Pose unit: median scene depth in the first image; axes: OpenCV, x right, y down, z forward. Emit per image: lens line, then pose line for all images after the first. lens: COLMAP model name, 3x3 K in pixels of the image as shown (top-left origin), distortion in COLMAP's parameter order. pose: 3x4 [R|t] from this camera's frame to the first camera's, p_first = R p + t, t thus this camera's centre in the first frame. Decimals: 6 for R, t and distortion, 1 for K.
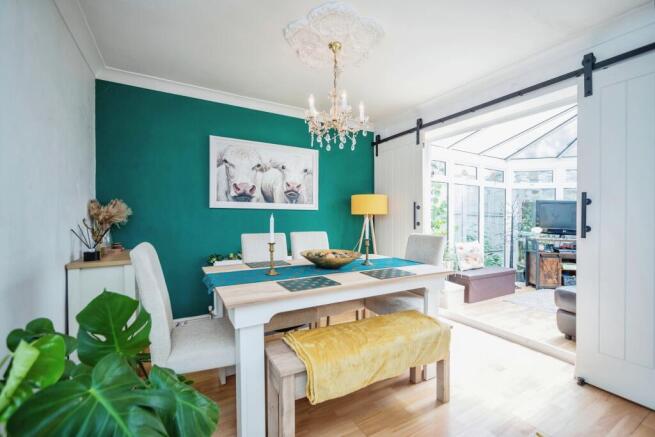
lens RADIAL K [[280.9, 0, 327.2], [0, 280.9, 220.9], [0, 0, 1]] dist [0.000560, -0.000318]
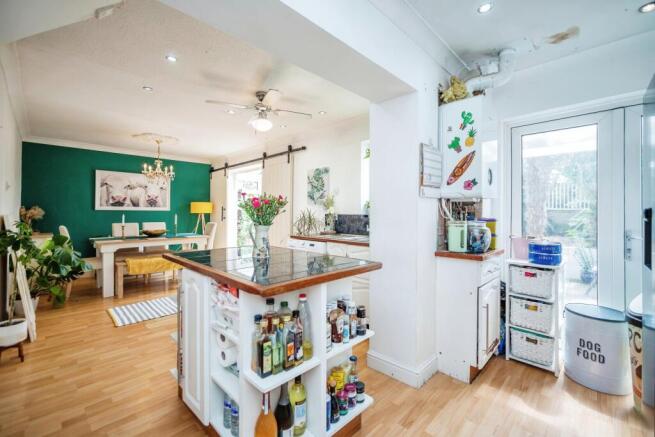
lens RADIAL K [[280.9, 0, 328.6], [0, 280.9, 213.3], [0, 0, 1]] dist [0.000560, -0.000318]
pose [[0.964434, -0.004576, 0.264282, 0.526141], [0.007298, 0.999930, -0.009316, 0.001710], [-0.264221, 0.010914, 0.964400, -1.089404]]
